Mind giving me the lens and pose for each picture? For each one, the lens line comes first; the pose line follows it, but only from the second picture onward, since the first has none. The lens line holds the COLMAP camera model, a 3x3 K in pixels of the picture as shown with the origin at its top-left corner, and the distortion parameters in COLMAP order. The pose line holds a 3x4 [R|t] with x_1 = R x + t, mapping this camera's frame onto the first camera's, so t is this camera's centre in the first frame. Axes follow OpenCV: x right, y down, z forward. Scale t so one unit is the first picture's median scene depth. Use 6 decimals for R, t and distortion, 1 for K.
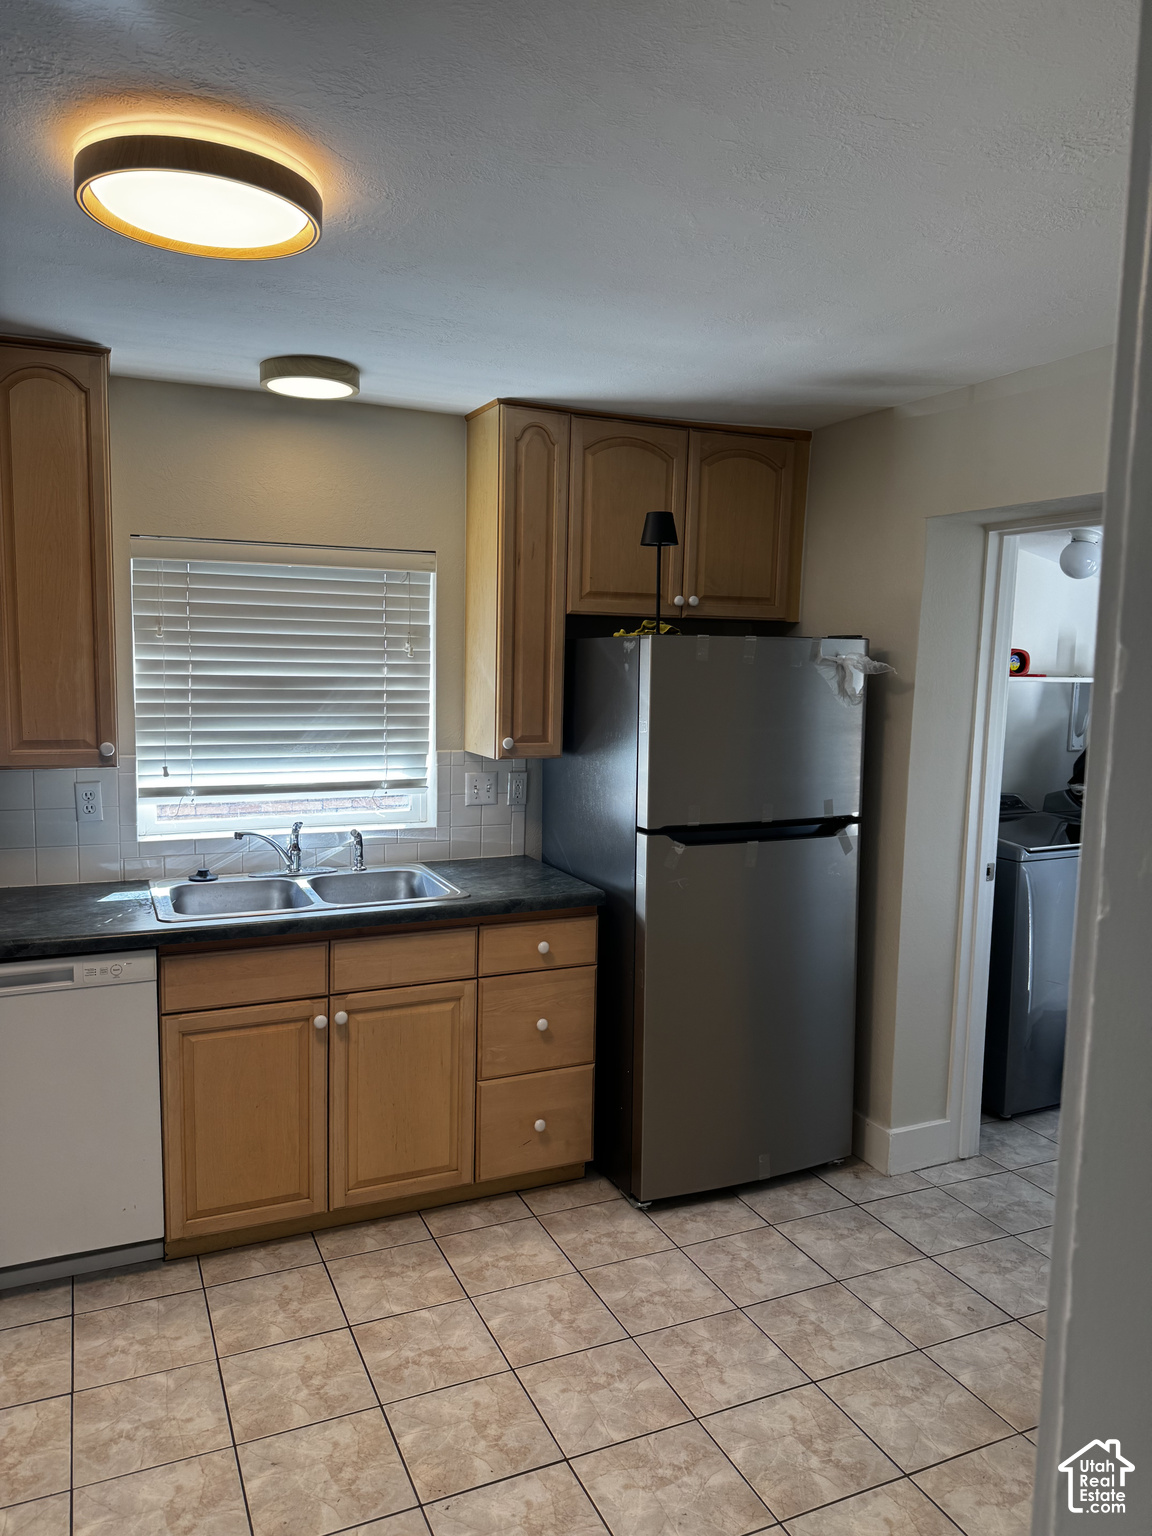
lens RADIAL K [[1092.5, 0, 574.2], [0, 1092.5, 767.9], [0, 0, 1]] dist [-0.004577, 0.001725]
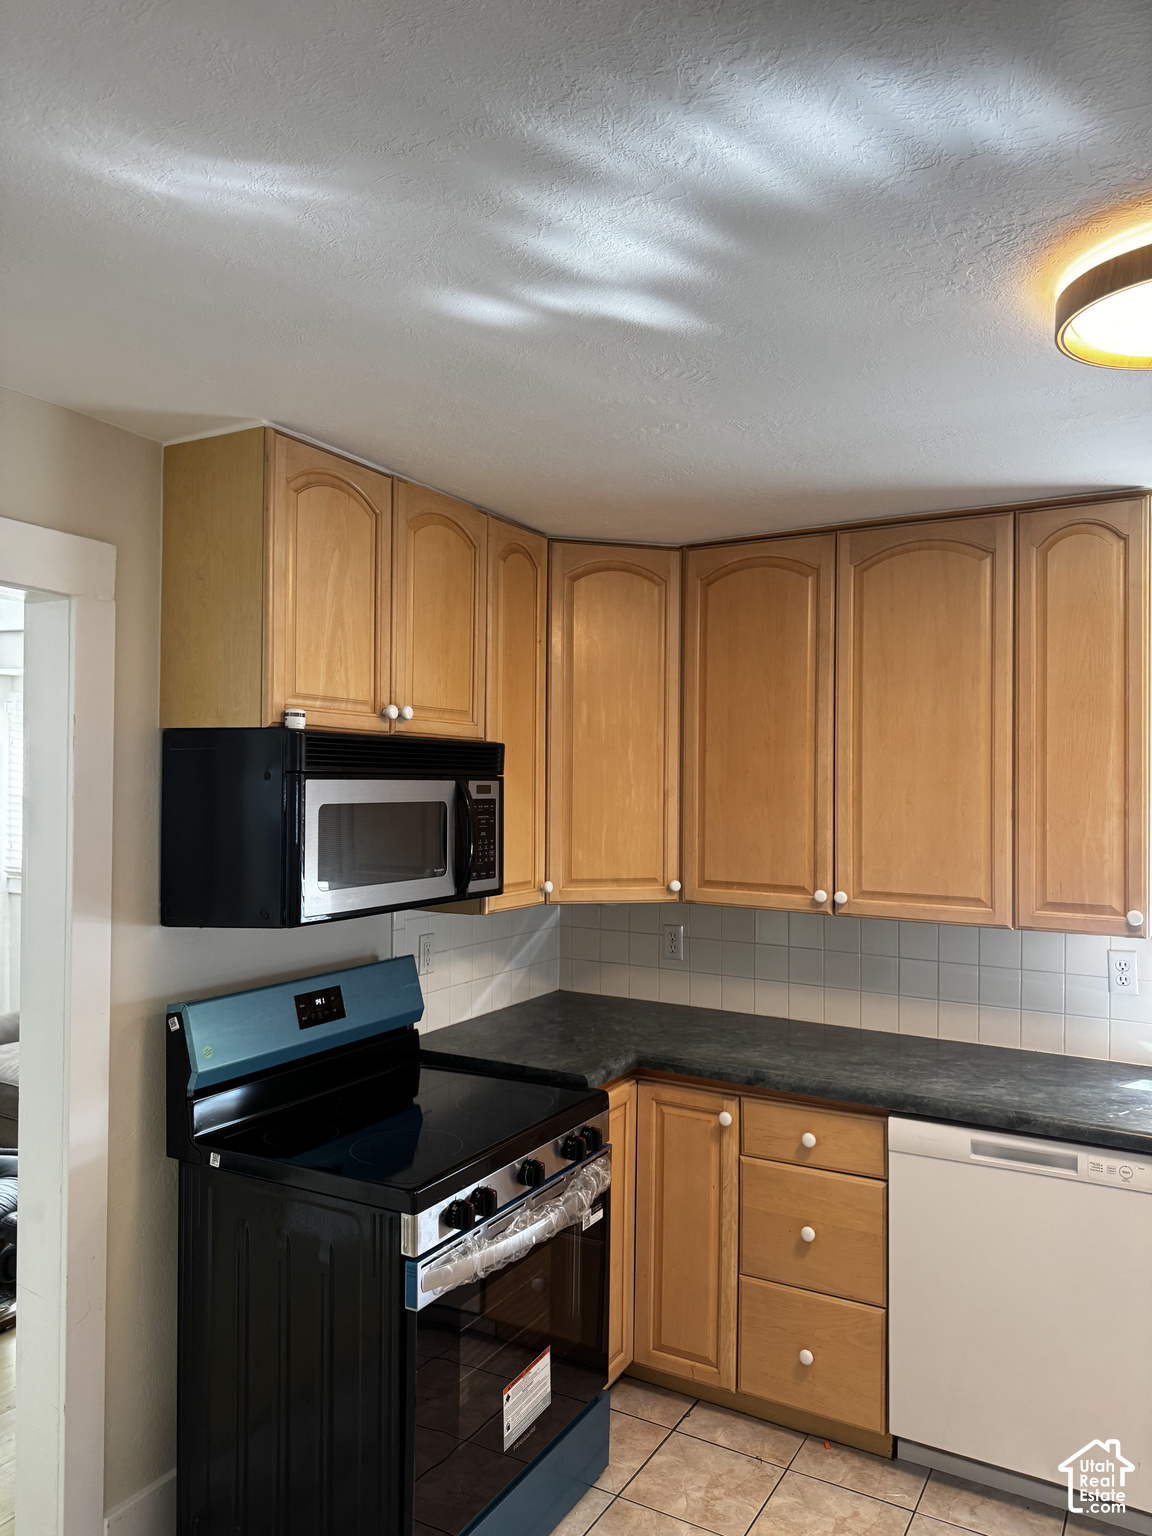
lens RADIAL K [[1092.5, 0, 576.2], [0, 1092.5, 767.7], [0, 0, 1]] dist [-0.004577, 0.001725]
pose [[0.585168, -0.022912, -0.810589, 0.040330], [-0.087408, 0.991995, -0.091139, -0.019148], [0.806188, 0.124184, 0.578480, 0.092612]]
